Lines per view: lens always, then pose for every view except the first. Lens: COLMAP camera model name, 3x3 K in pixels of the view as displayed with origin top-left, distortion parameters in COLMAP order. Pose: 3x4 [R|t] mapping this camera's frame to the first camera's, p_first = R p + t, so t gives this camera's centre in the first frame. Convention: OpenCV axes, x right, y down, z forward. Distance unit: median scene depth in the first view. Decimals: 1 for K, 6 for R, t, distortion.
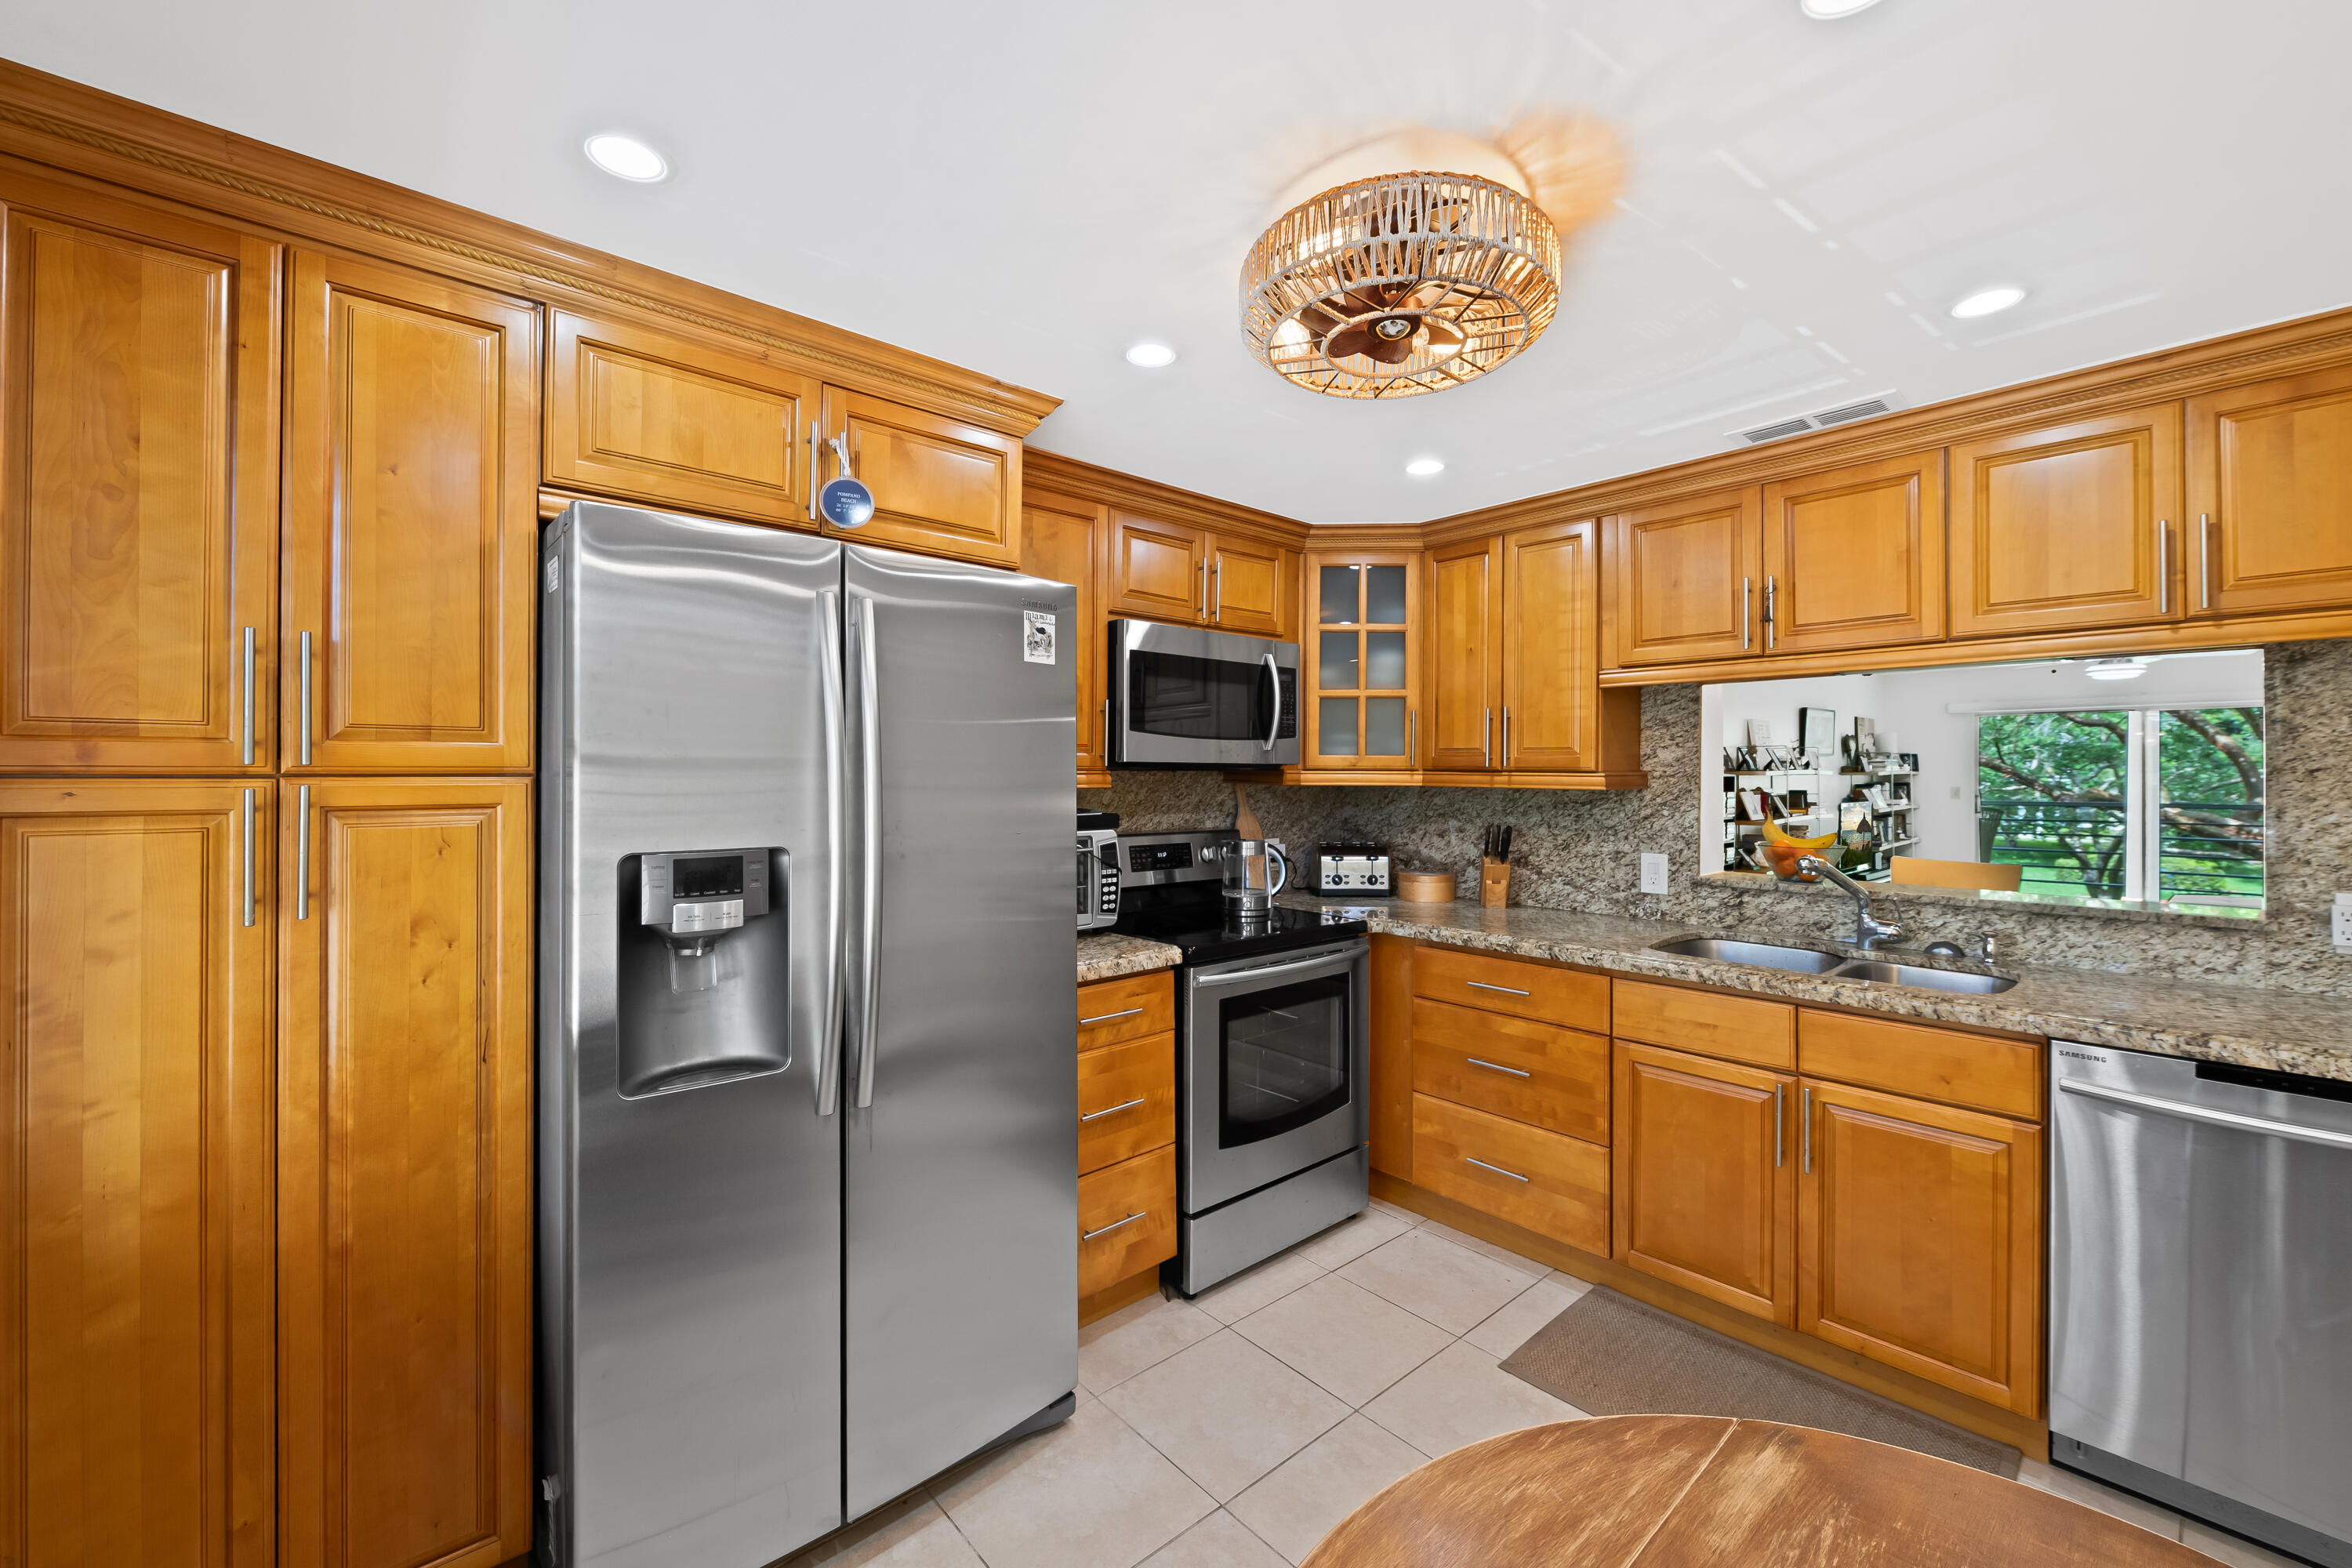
lens RADIAL K [[933.0, 0, 1173.2], [0, 933.0, 780.9], [0, 0, 1]] dist [-0.000682, -0.000173]
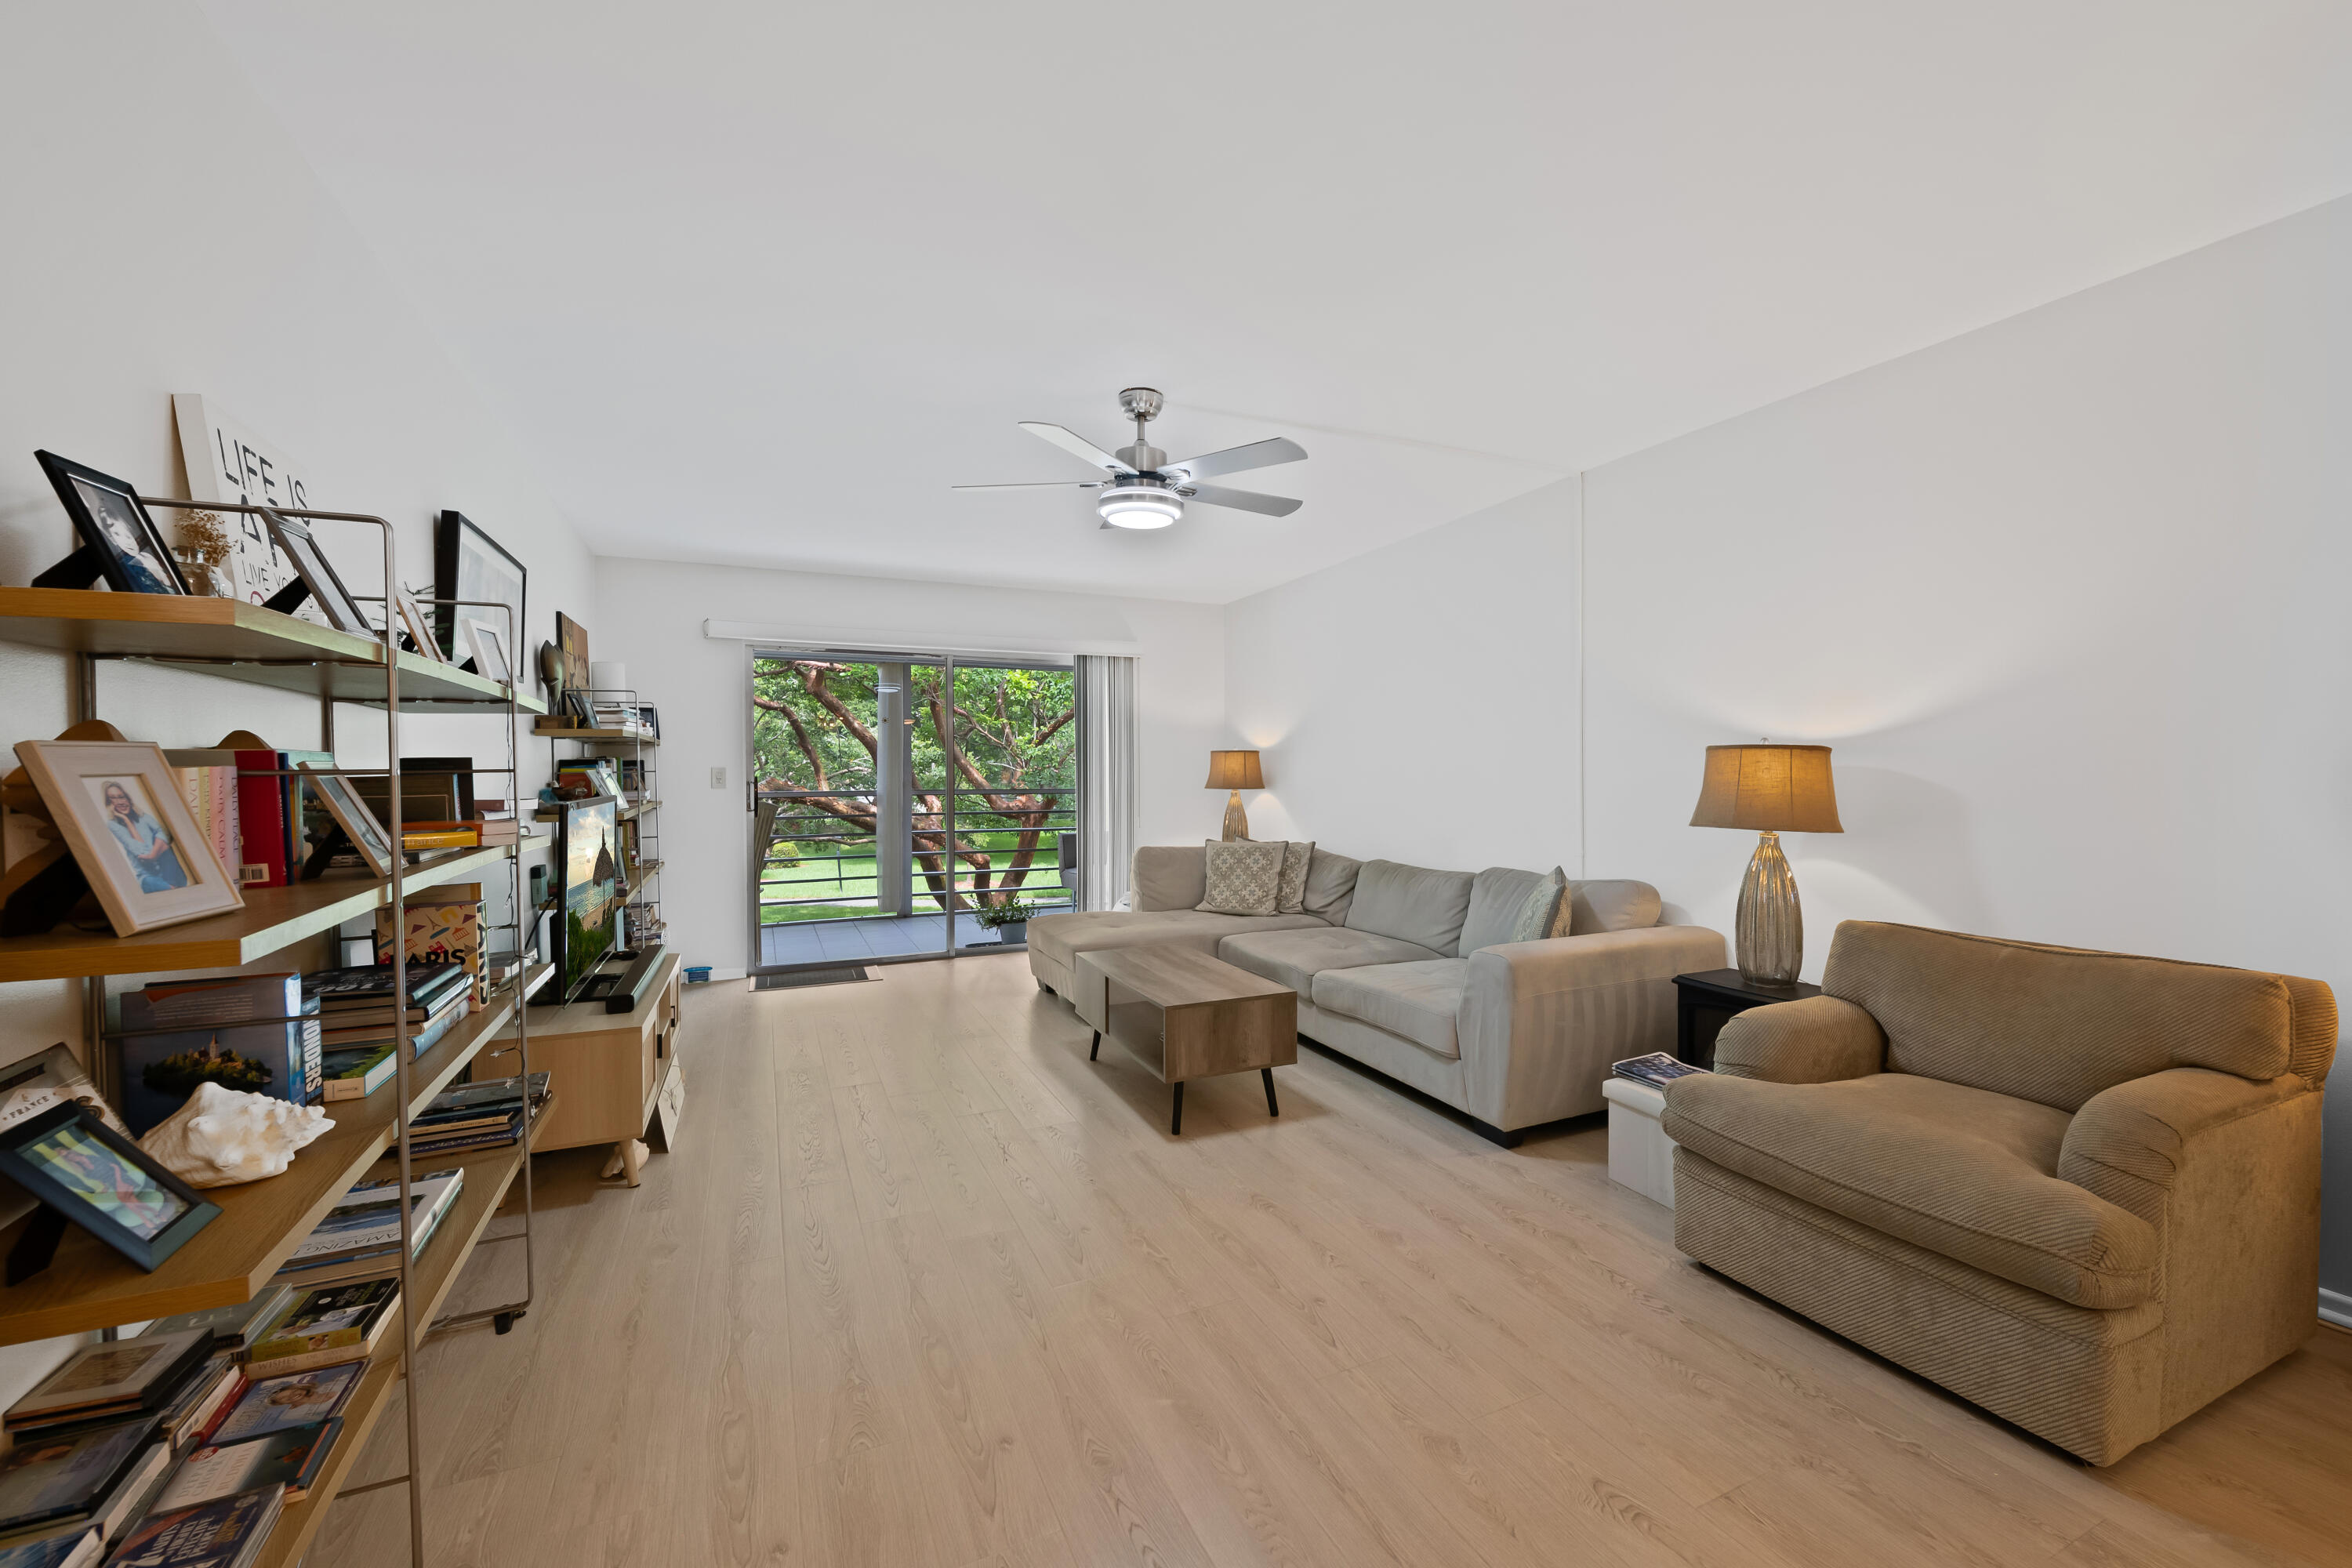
lens RADIAL K [[933.0, 0, 1193.9], [0, 933.0, 781.7], [0, 0, 1]] dist [-0.000682, -0.000173]
pose [[0.281480, -0.007088, 0.959541, 0.391404], [0.001423, 0.999975, 0.006970, 0.012499], [-0.959566, -0.000596, 0.281483, 0.591571]]
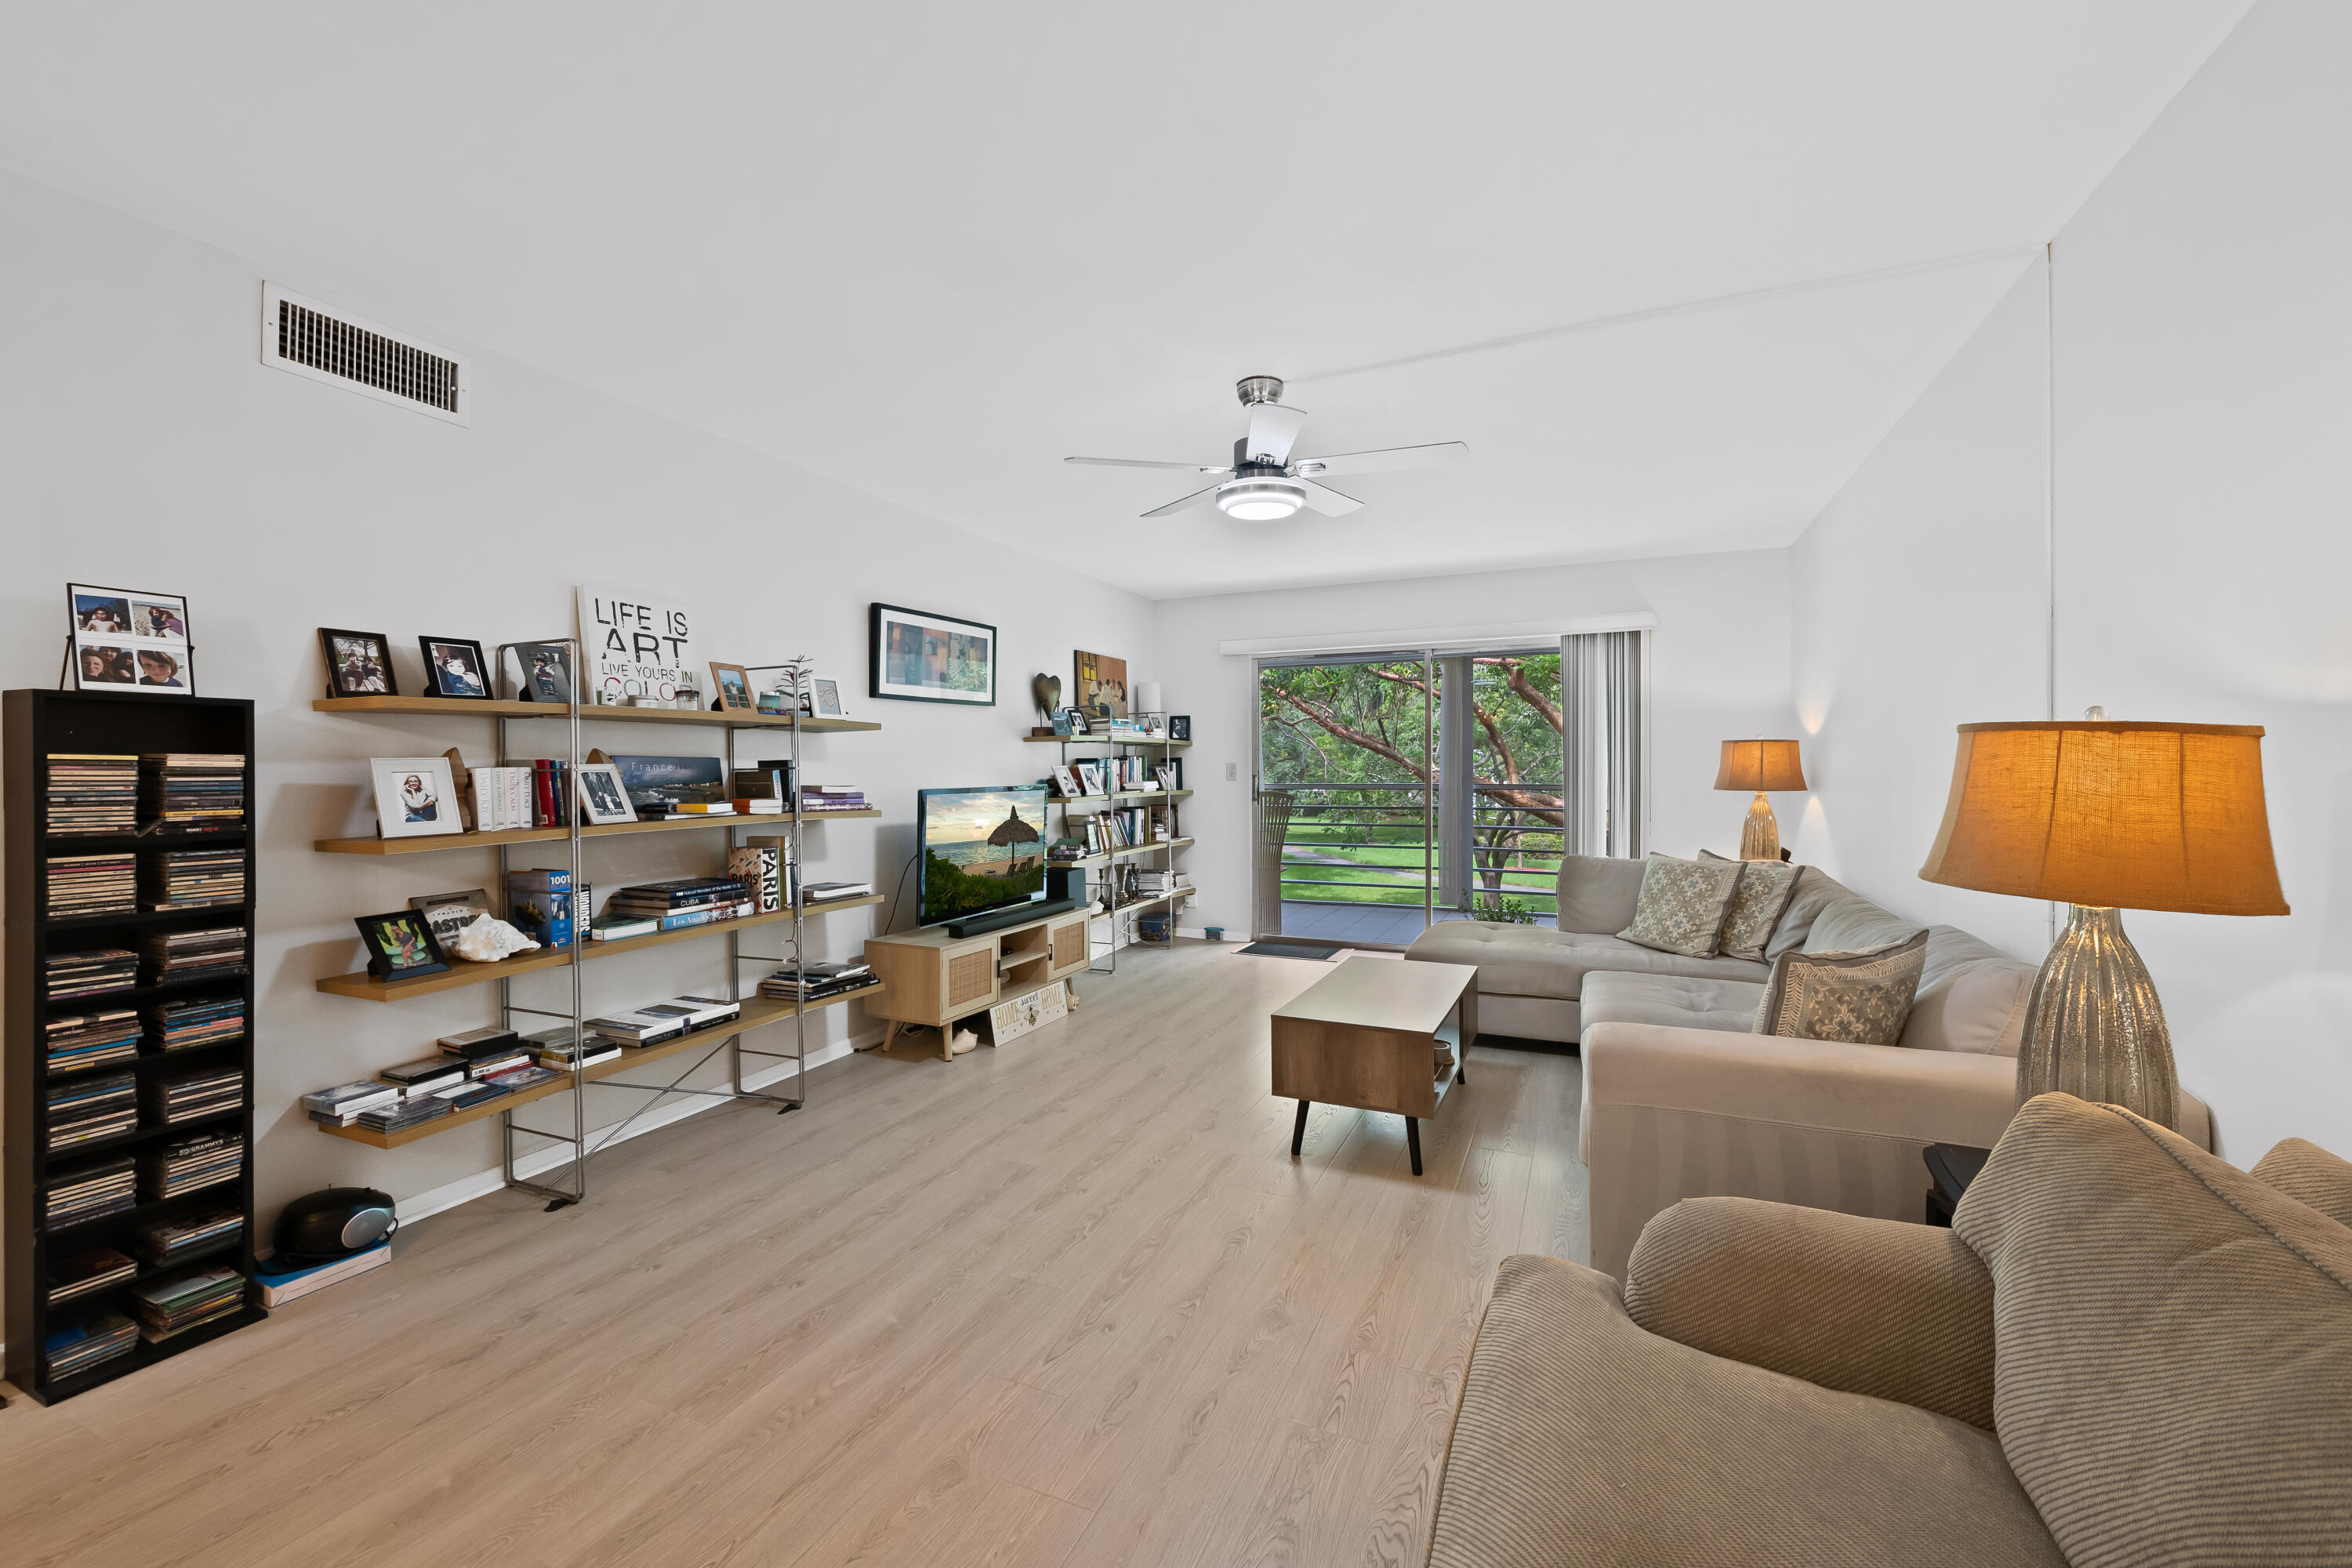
lens RADIAL K [[933.0, 0, 1185.0], [0, 933.0, 778.2], [0, 0, 1]] dist [-0.000682, -0.000173]
pose [[0.906553, -0.003146, 0.422080, 0.552530], [-0.001841, 0.999933, 0.011409, 0.010552], [-0.422088, -0.011120, 0.906487, 0.413099]]
